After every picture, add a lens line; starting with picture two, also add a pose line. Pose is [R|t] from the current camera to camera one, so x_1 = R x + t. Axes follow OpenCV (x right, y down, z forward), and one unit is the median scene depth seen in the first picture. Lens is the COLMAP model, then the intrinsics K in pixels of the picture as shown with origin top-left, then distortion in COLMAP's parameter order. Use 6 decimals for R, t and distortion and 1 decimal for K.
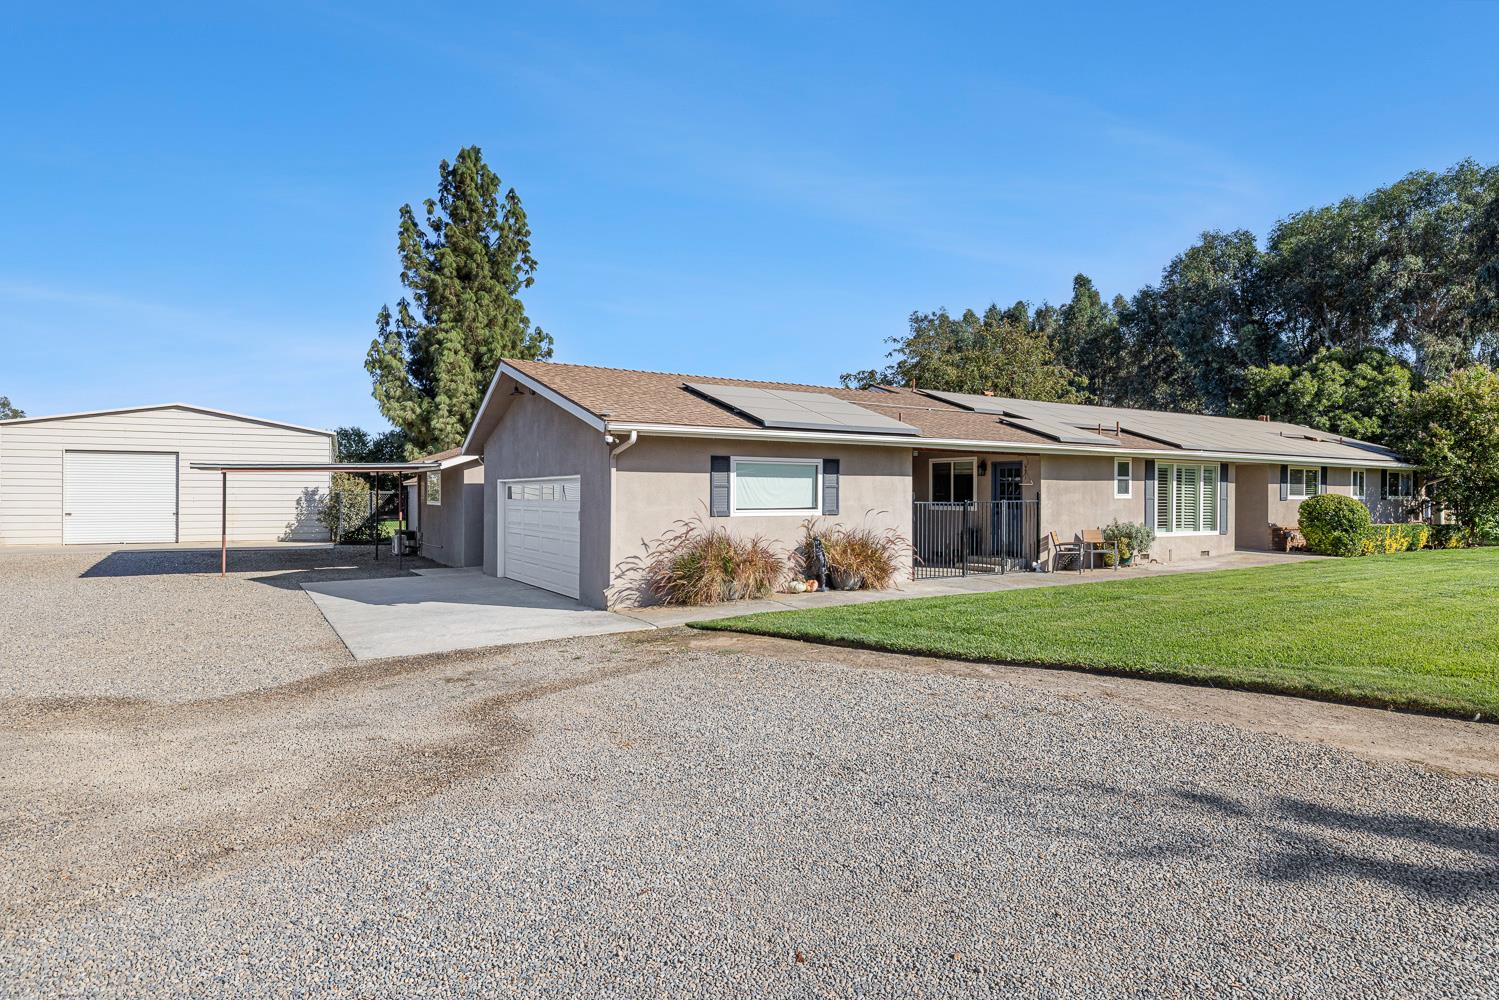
lens RADIAL K [[844.7, 0, 745.0], [0, 844.7, 501.1], [0, 0, 1]] dist [0.008575, 0.002893]
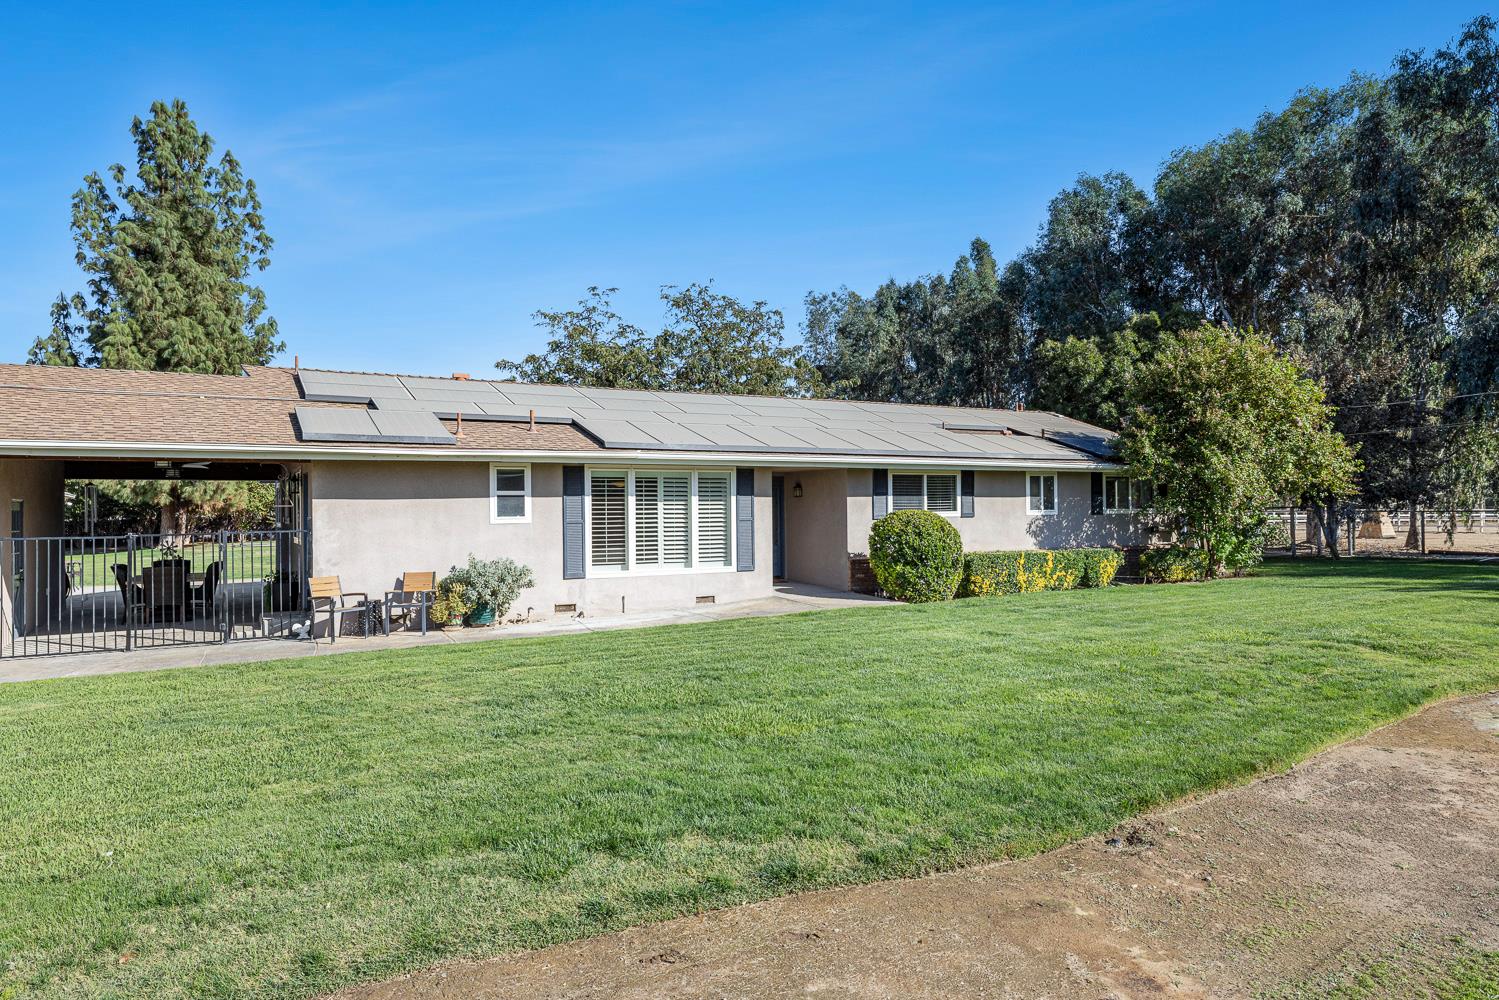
lens RADIAL K [[951.6, 0, 745.5], [0, 951.6, 501.6], [0, 0, 1]] dist [0.001607, 0.010257]
pose [[0.998964, -0.017267, -0.042095, 0.588153], [0.016492, 0.999689, -0.018705, -0.003014], [0.042405, 0.017991, 0.998938, 0.220580]]
